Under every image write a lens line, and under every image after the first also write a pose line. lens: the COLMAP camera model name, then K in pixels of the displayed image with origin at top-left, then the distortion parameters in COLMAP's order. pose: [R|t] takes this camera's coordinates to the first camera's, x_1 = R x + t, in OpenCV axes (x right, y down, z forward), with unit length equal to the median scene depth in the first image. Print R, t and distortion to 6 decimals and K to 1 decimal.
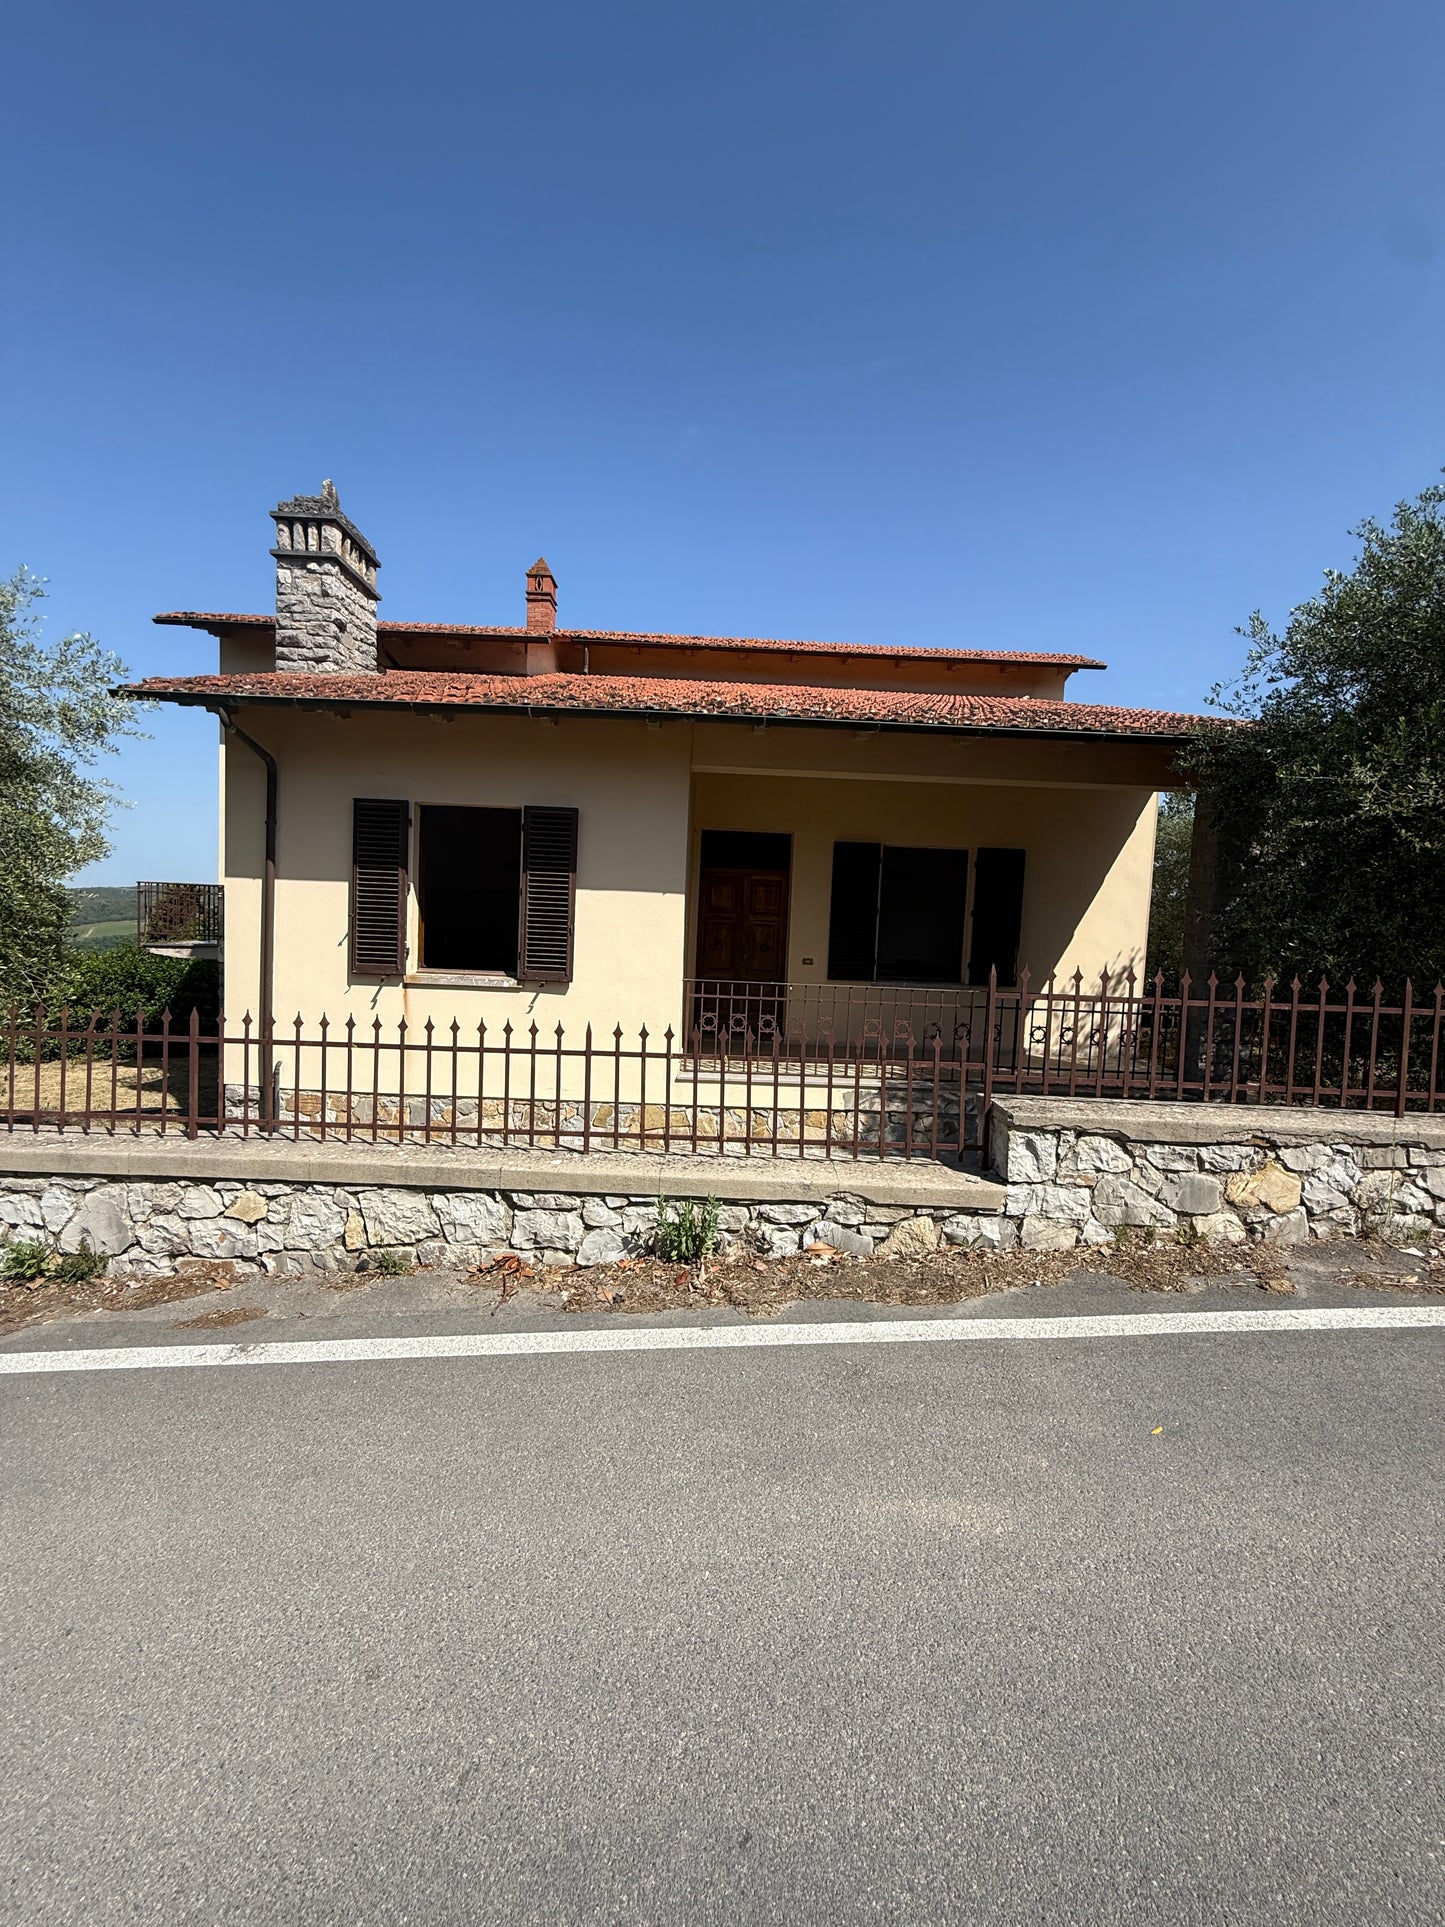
lens RADIAL K [[1295.9, 0, 722.5], [0, 1295.9, 963.5], [0, 0, 1]] dist [0.070817, -0.000726]
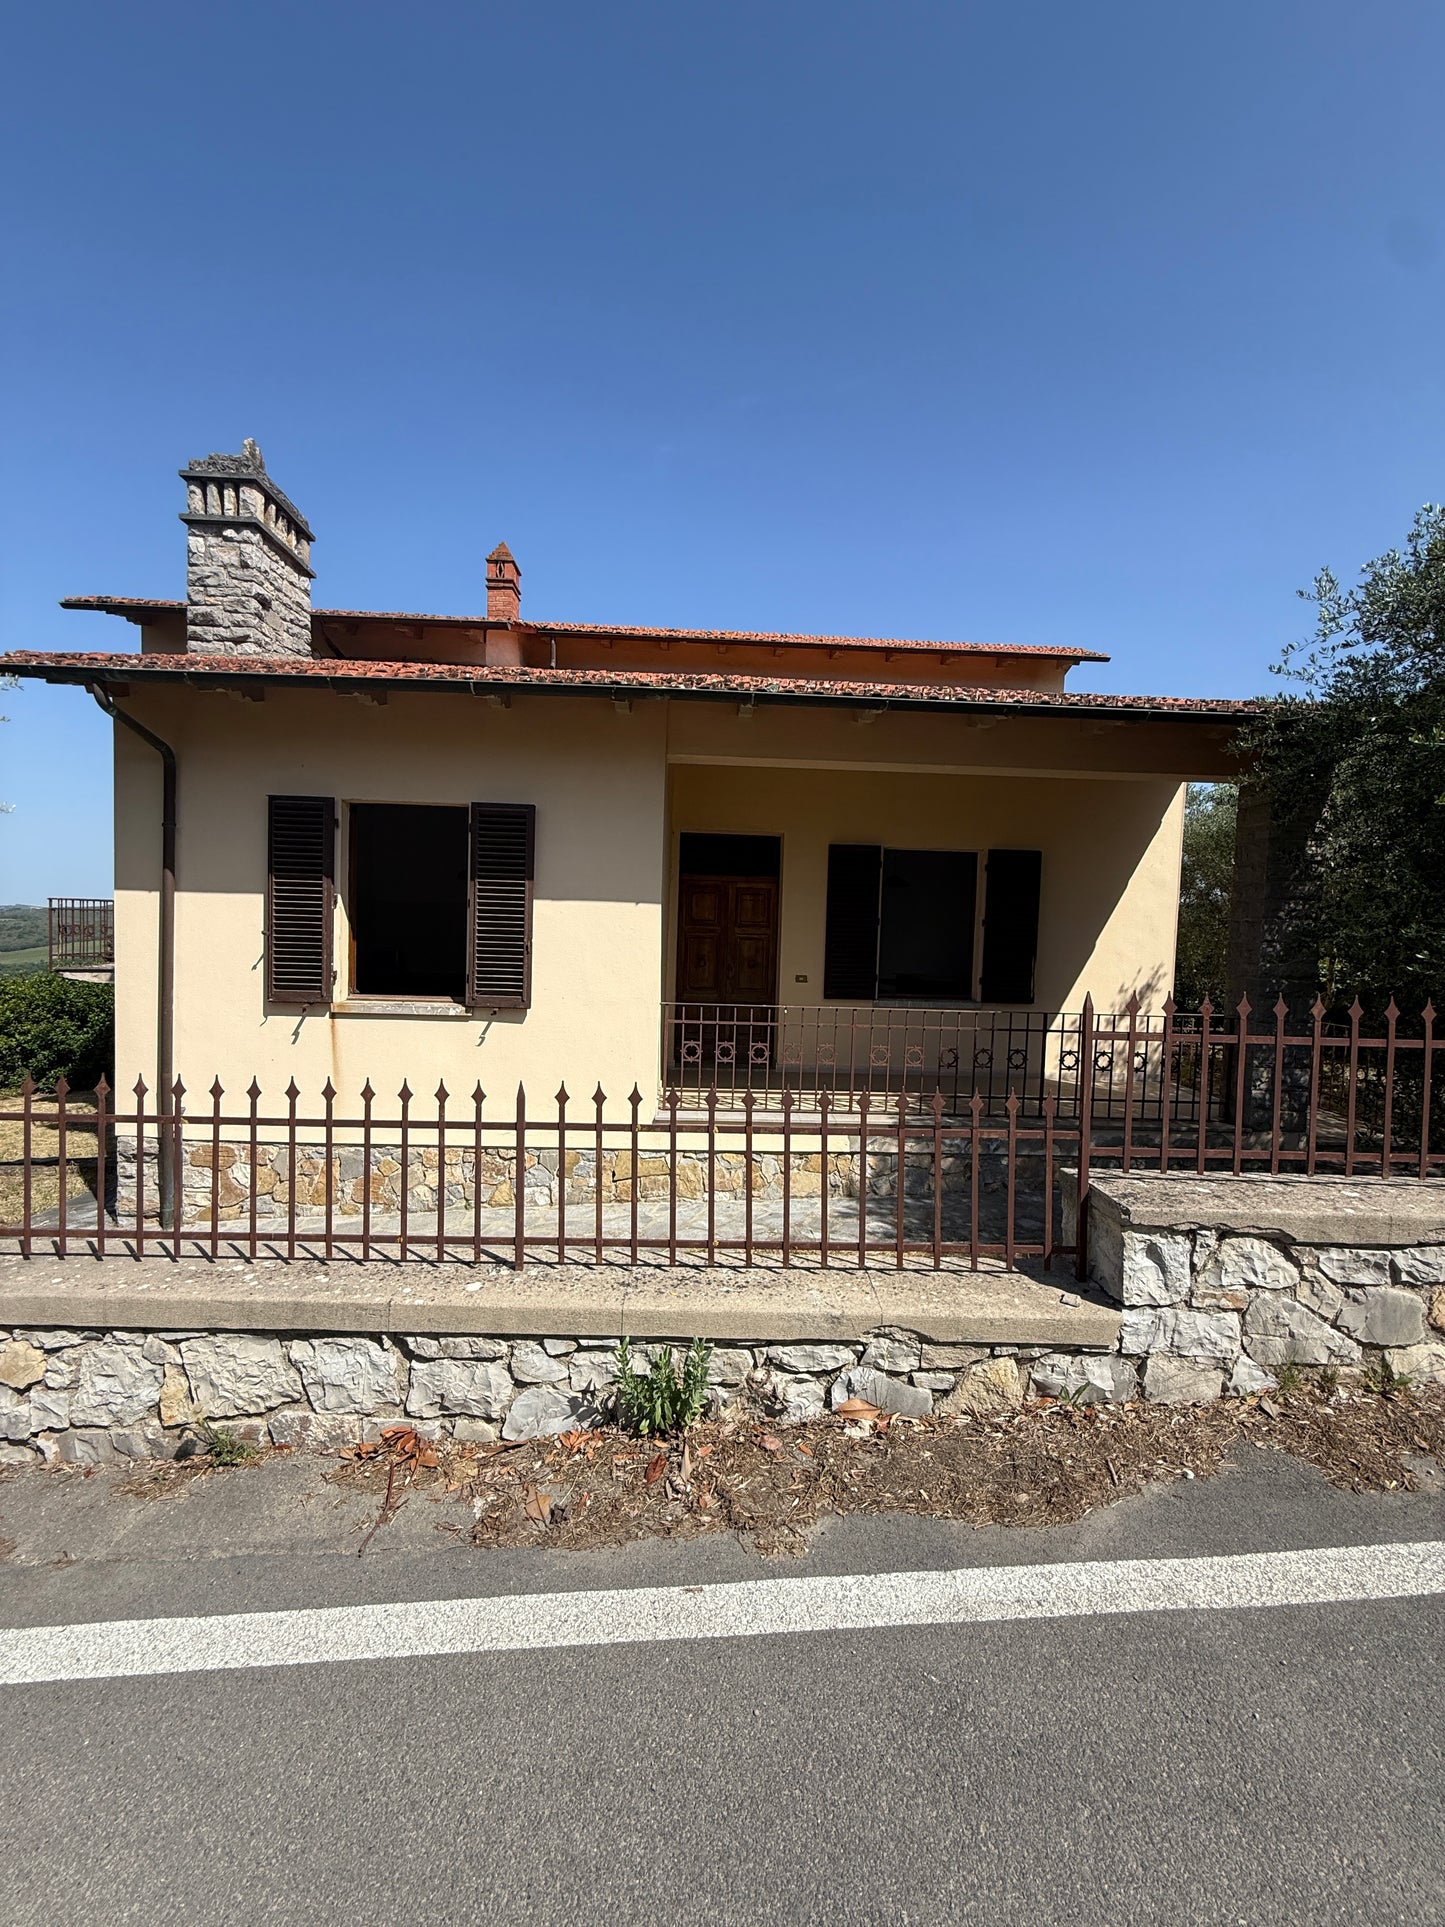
lens RADIAL K [[1295.9, 0, 722.5], [0, 1295.9, 963.5], [0, 0, 1]] dist [0.070817, -0.000726]
pose [[0.999818, -0.012490, 0.014391, -0.002977], [0.012629, 0.999874, -0.009593, -0.011048], [-0.014269, 0.009773, 0.999850, 0.294878]]
